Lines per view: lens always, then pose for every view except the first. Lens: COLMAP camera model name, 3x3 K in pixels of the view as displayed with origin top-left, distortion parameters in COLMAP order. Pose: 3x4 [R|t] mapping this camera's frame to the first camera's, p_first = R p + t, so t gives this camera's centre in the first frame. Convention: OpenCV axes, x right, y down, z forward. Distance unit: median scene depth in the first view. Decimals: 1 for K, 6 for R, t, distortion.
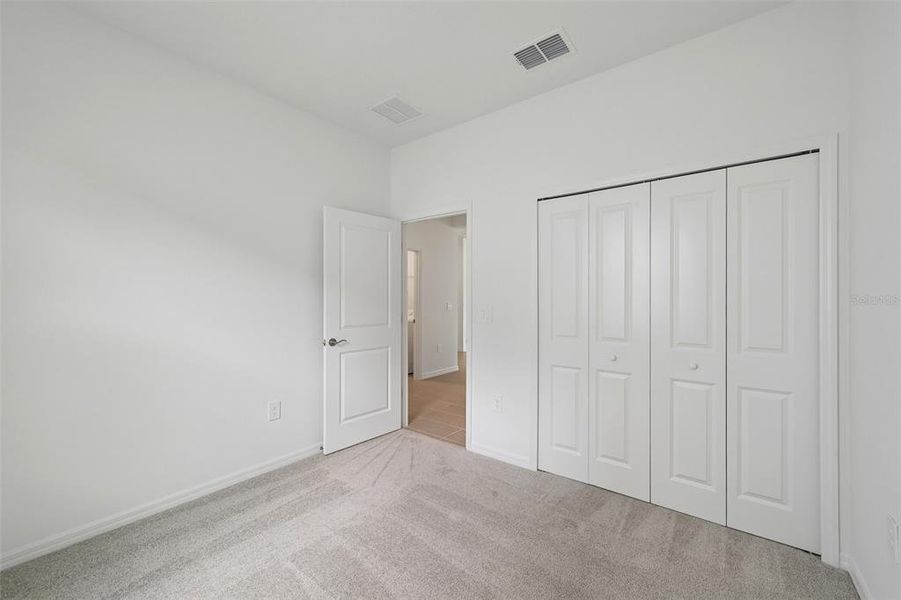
lens RADIAL K [[363.9, 0, 449.5], [0, 363.9, 293.6], [0, 0, 1]] dist [0.000857, -0.000017]
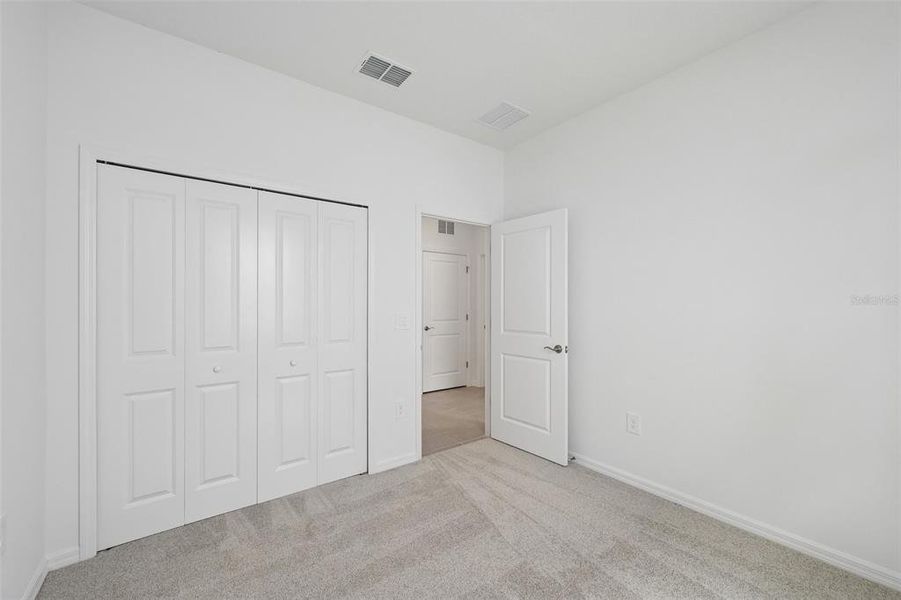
lens RADIAL K [[358.5, 0, 450.5], [0, 358.5, 300.0], [0, 0, 1]] dist [0.001717, 0.000058]
pose [[0.265470, 0.003949, 0.964111, -0.669370], [-0.007599, 0.999969, -0.002004, -0.000143], [-0.964089, -0.006794, 0.265491, 0.514195]]
